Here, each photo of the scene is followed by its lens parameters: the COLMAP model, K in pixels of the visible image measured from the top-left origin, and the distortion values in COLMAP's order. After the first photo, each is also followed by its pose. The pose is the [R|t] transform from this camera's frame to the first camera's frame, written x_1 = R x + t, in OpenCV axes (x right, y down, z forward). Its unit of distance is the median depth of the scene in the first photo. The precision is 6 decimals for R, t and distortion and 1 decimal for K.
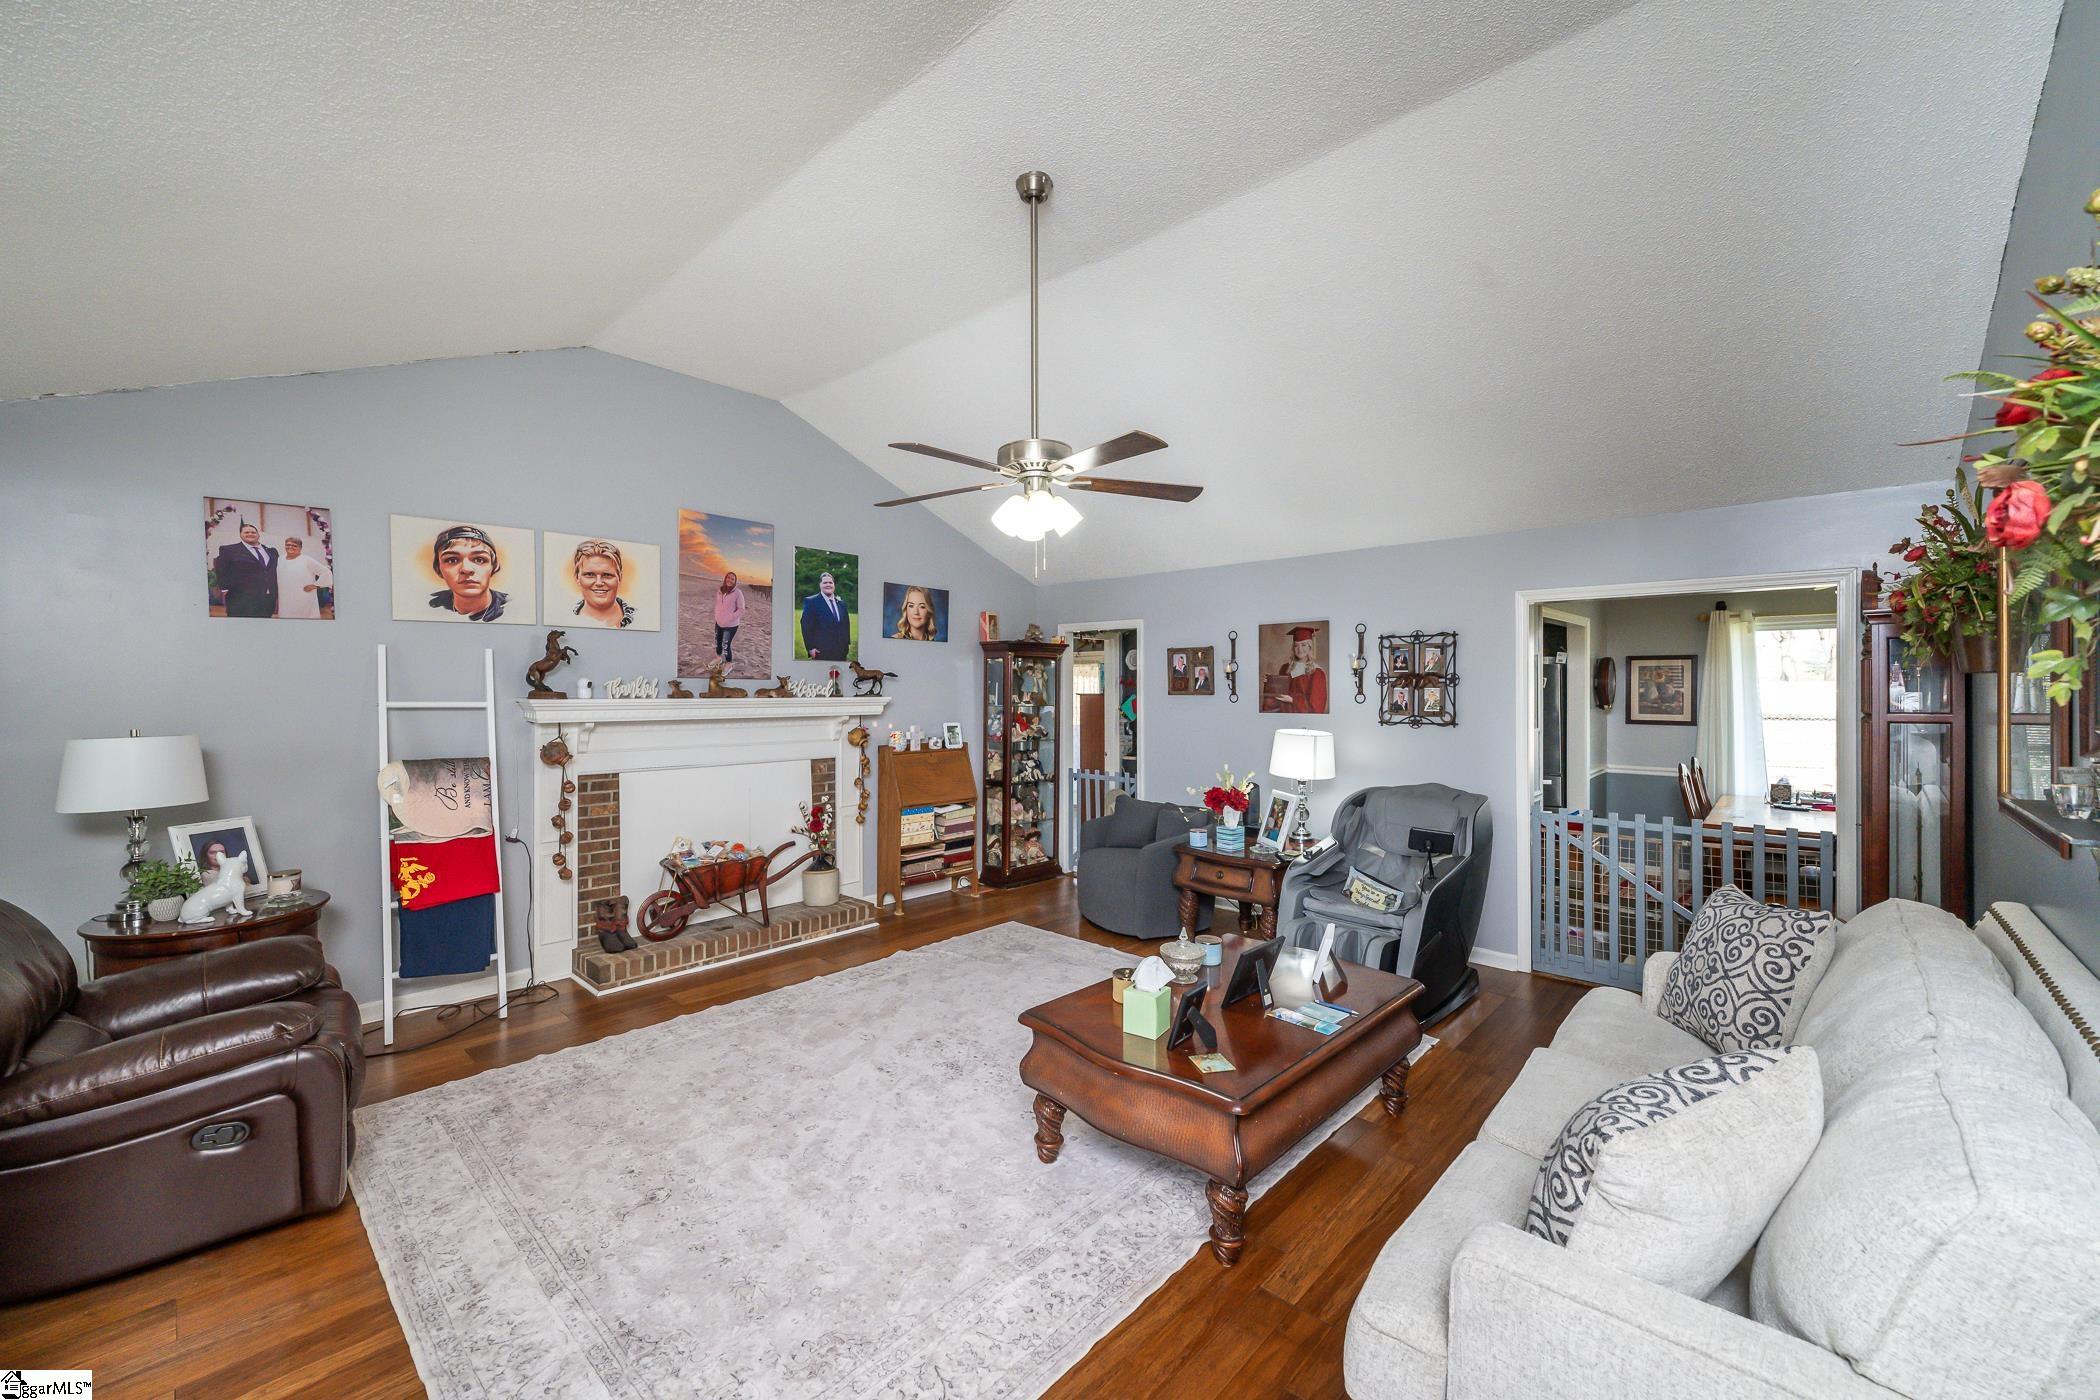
lens RADIAL K [[829.6, 0, 1043.3], [0, 829.6, 692.7], [0, 0, 1]] dist [0.003342, 0.000065]
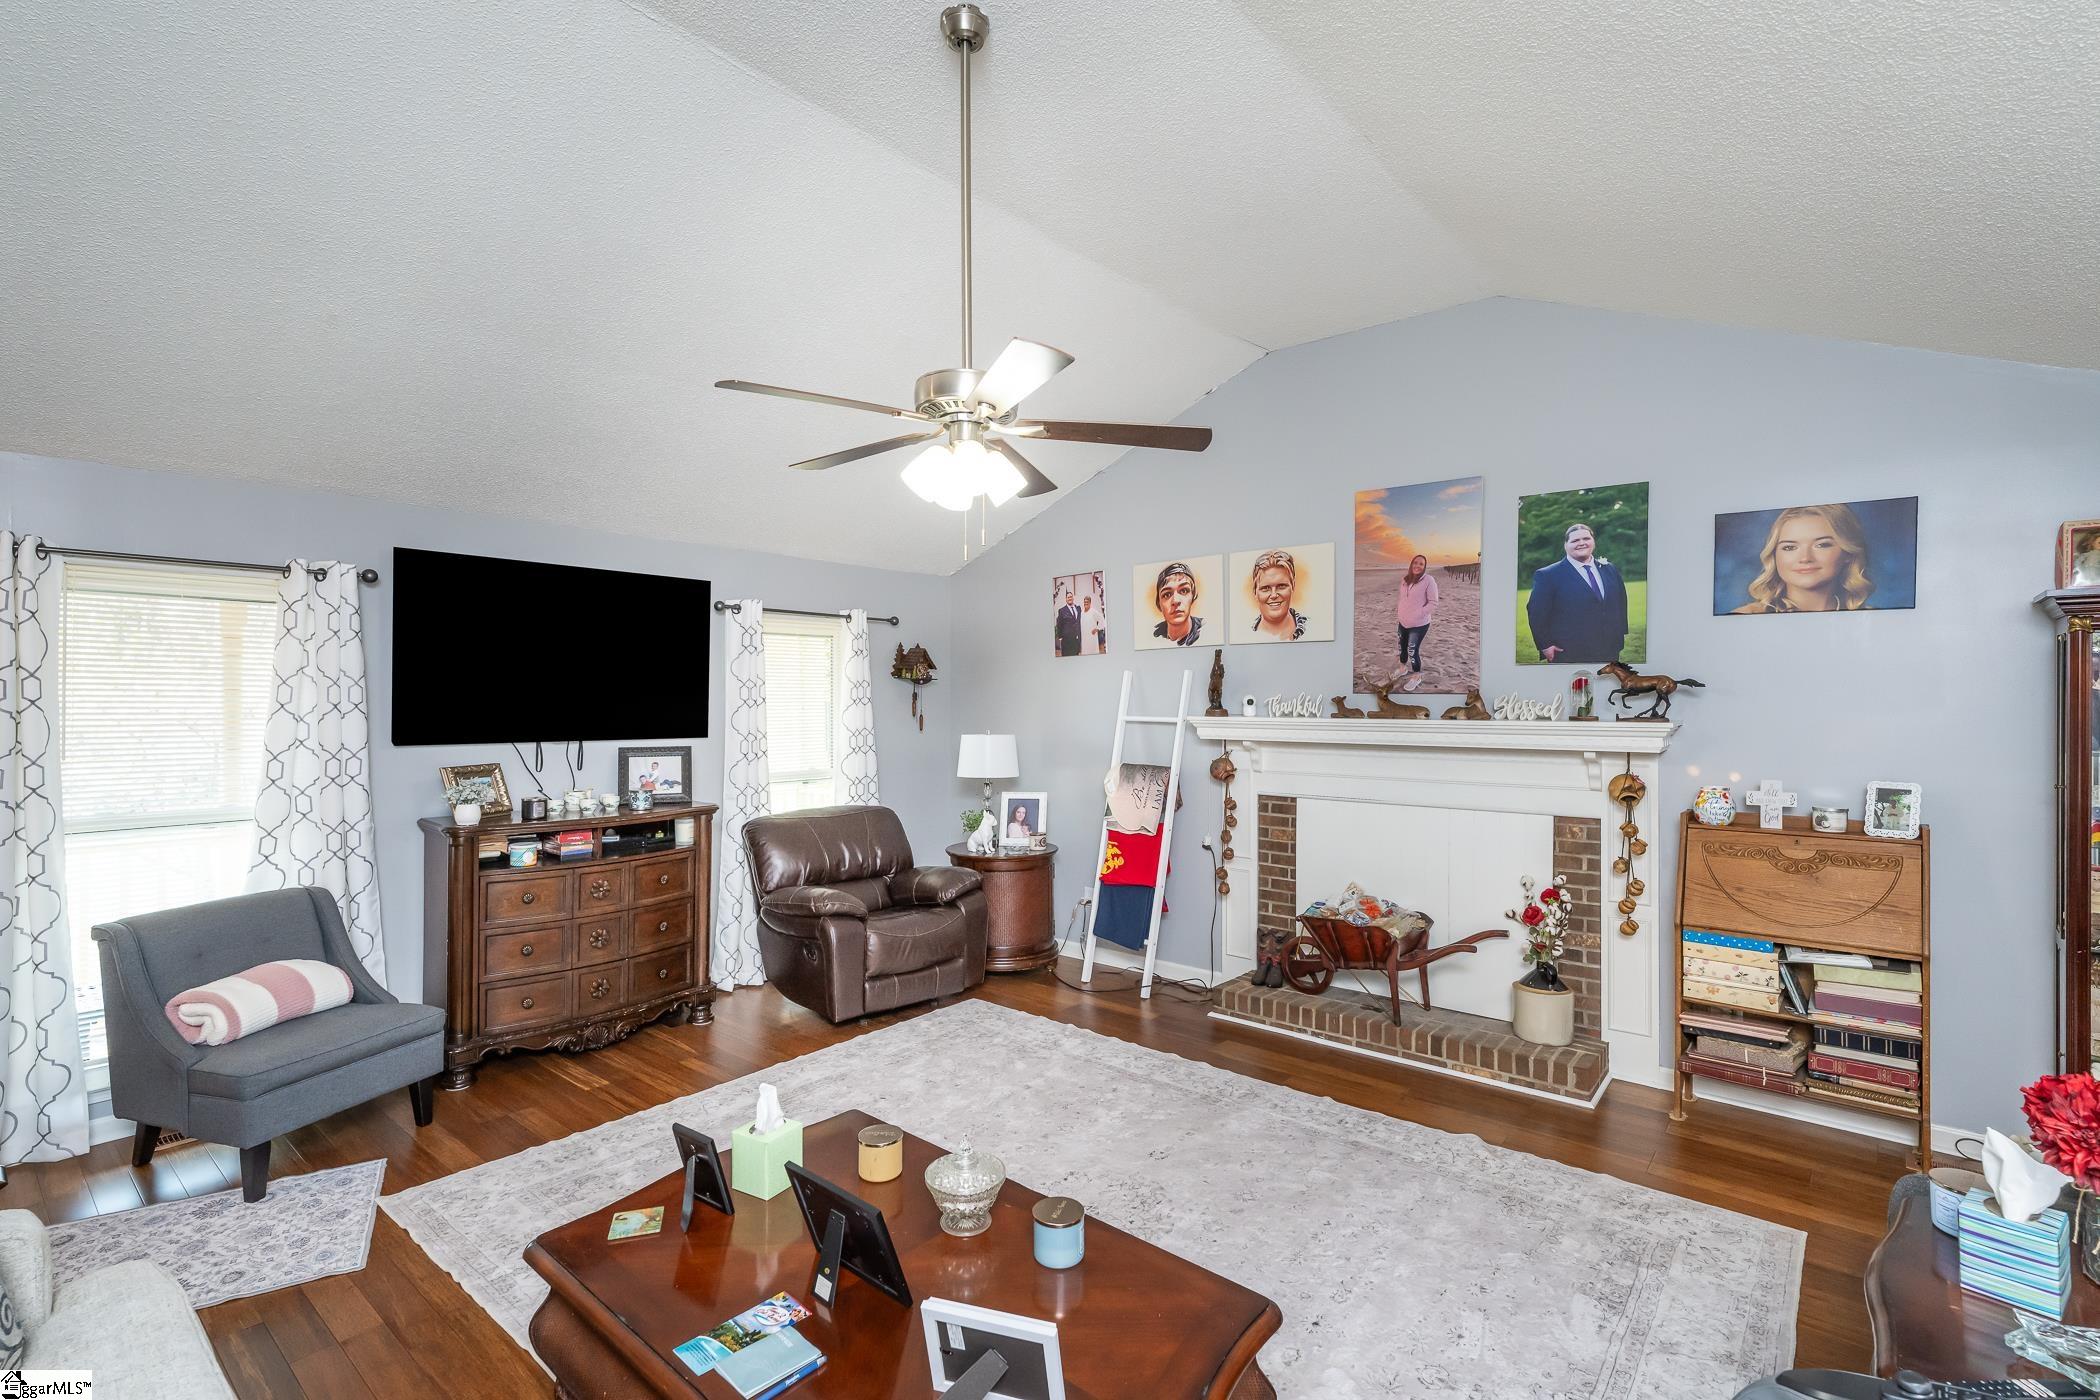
lens RADIAL K [[963.4, 0, 1048.5], [0, 963.4, 706.4], [0, 0, 1]] dist [0.005538, -0.000033]
pose [[0.051278, 0.001029, -0.998684, 0.509886], [-0.009130, 0.999958, 0.000561, -0.002748], [0.998643, 0.009090, 0.051285, 0.628979]]
